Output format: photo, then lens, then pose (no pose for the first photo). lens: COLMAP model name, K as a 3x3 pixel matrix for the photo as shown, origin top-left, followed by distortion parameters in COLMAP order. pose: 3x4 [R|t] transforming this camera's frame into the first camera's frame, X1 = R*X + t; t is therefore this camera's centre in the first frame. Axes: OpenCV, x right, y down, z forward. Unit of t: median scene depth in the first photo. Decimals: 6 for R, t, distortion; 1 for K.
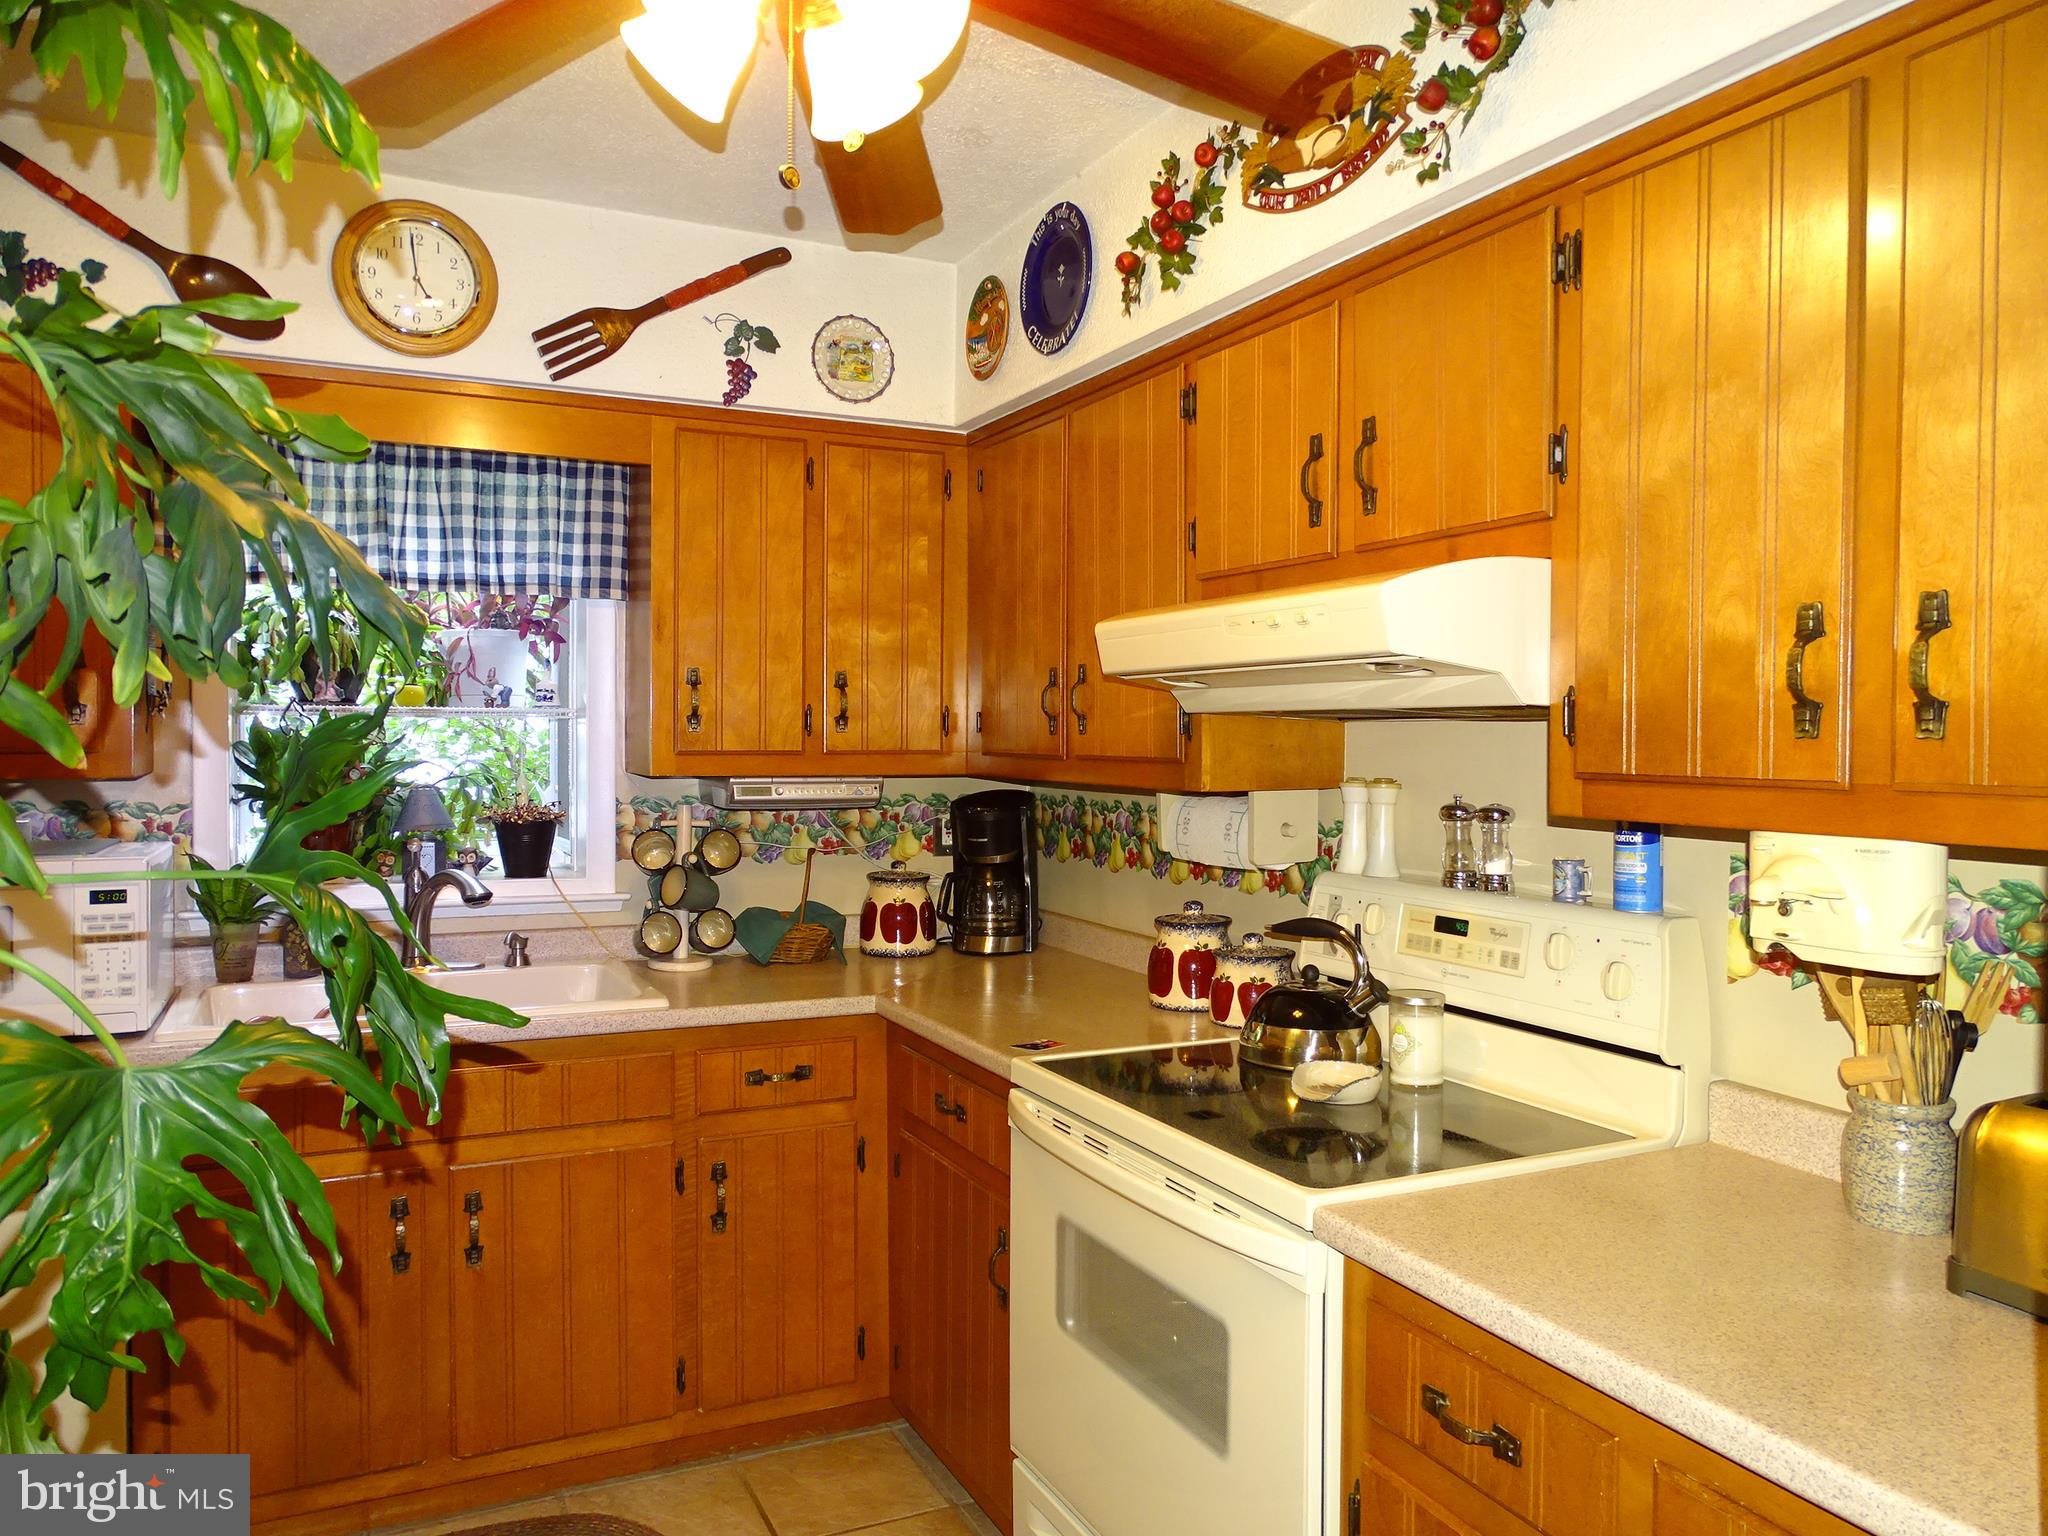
lens RADIAL K [[1449.9, 0, 1024.0], [0, 1449.9, 768.0], [0, 0, 1]] dist [-0.002077, -0.000930]
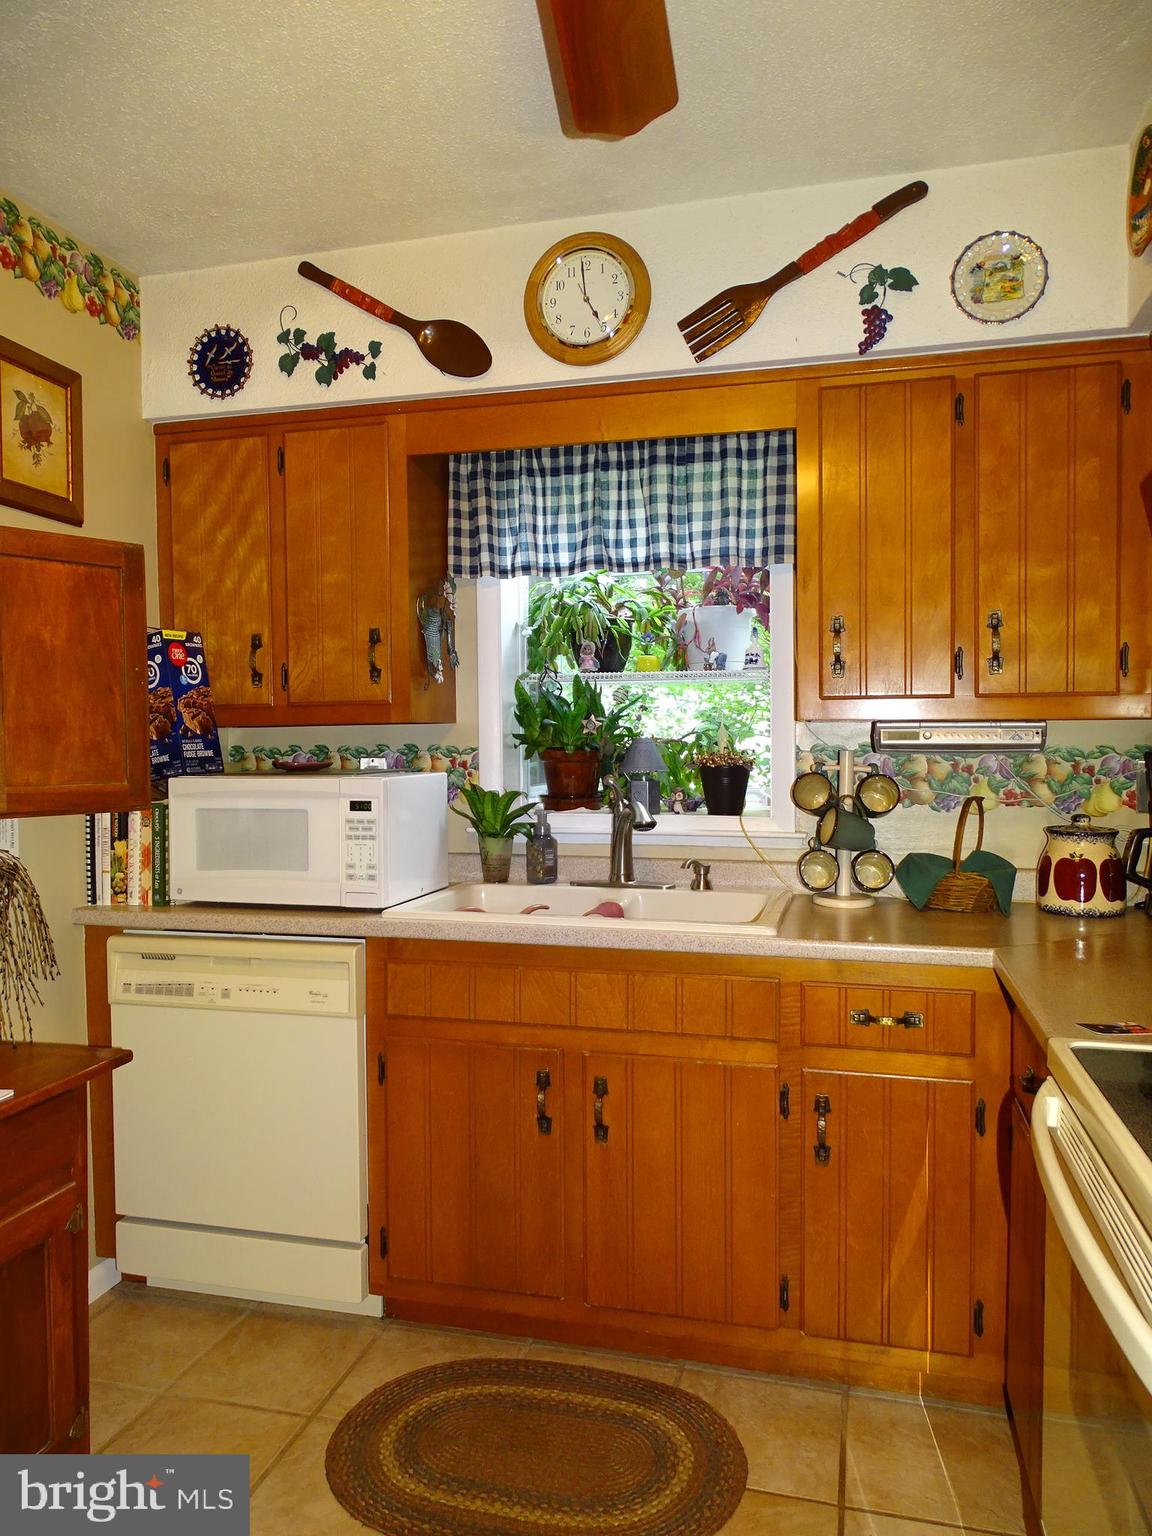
lens RADIAL K [[1085.4, 0, 576.0], [0, 1085.4, 768.0], [0, 0, 1]] dist [0.000055, -0.000110]
pose [[0.760229, 0.005676, -0.649630, 0.138378], [-0.006718, 0.999977, 0.000876, 0.040917], [0.649621, 0.003699, 0.760250, 0.288598]]
